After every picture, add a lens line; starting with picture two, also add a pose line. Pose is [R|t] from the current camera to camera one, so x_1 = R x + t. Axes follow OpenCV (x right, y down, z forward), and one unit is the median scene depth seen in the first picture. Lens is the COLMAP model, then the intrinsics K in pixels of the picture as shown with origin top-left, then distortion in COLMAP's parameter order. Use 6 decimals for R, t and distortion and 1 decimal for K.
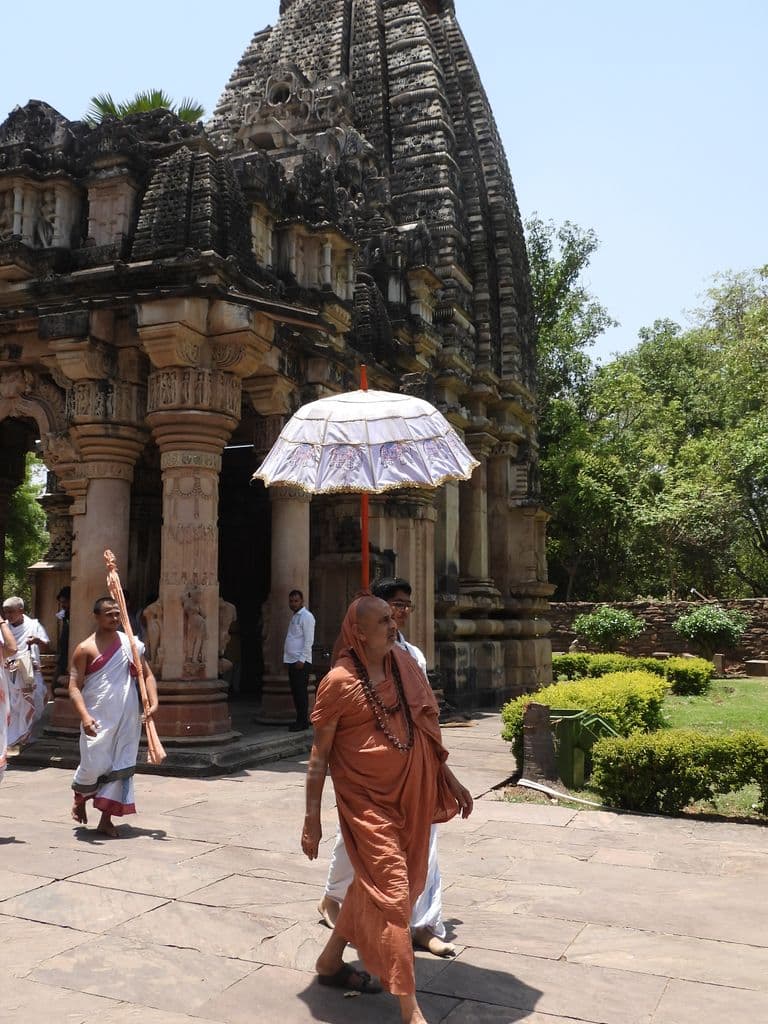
lens RADIAL K [[975.3, 0, 384.0], [0, 975.3, 512.0], [0, 0, 1]] dist [-0.011743, 0.003798]
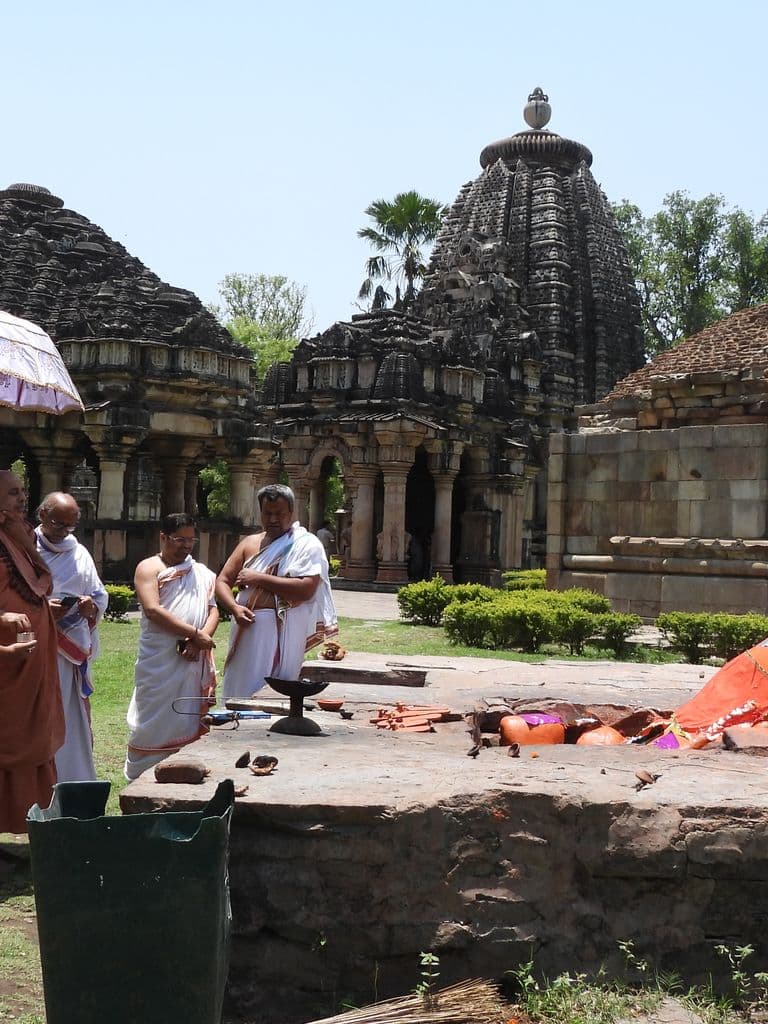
lens RADIAL K [[975.3, 0, 384.0], [0, 975.3, 512.0], [0, 0, 1]] dist [-0.011743, 0.003798]
pose [[0.957478, 0.021438, -0.287710, 0.319105], [0.000133, 0.997202, 0.074749, -0.096431], [0.288507, -0.071609, 0.954796, -0.912454]]
